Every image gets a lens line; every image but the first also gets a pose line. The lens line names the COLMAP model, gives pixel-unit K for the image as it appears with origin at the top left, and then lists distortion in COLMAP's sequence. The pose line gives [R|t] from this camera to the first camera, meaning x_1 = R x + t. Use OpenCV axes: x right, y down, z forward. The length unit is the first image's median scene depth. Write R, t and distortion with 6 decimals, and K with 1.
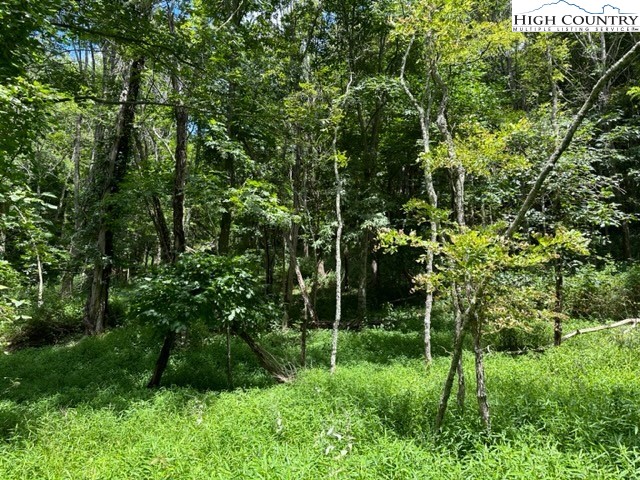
lens RADIAL K [[413.4, 0, 320.0], [0, 413.4, 240.0], [0, 0, 1]] dist [0.142611, -0.191932]
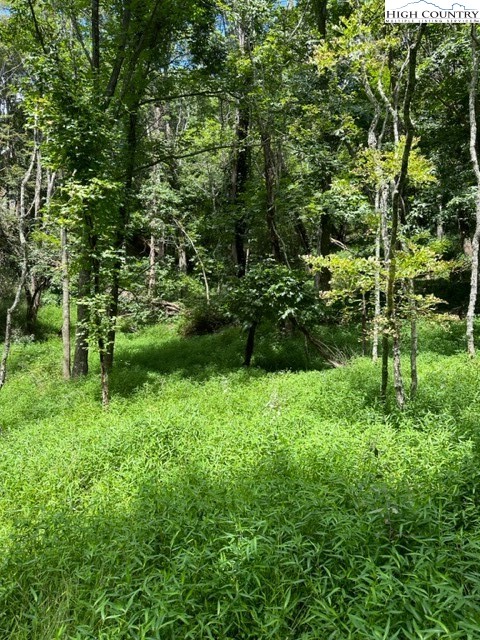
lens RADIAL K [[413.4, 0, 247.2], [0, 413.4, 320.1], [0, 0, 1]] dist [0.142611, -0.191932]
pose [[0.848476, -0.015996, -0.528993, 0.340659], [0.130556, 0.974978, 0.179923, -0.041116], [0.512878, -0.221724, 0.829334, -0.089960]]
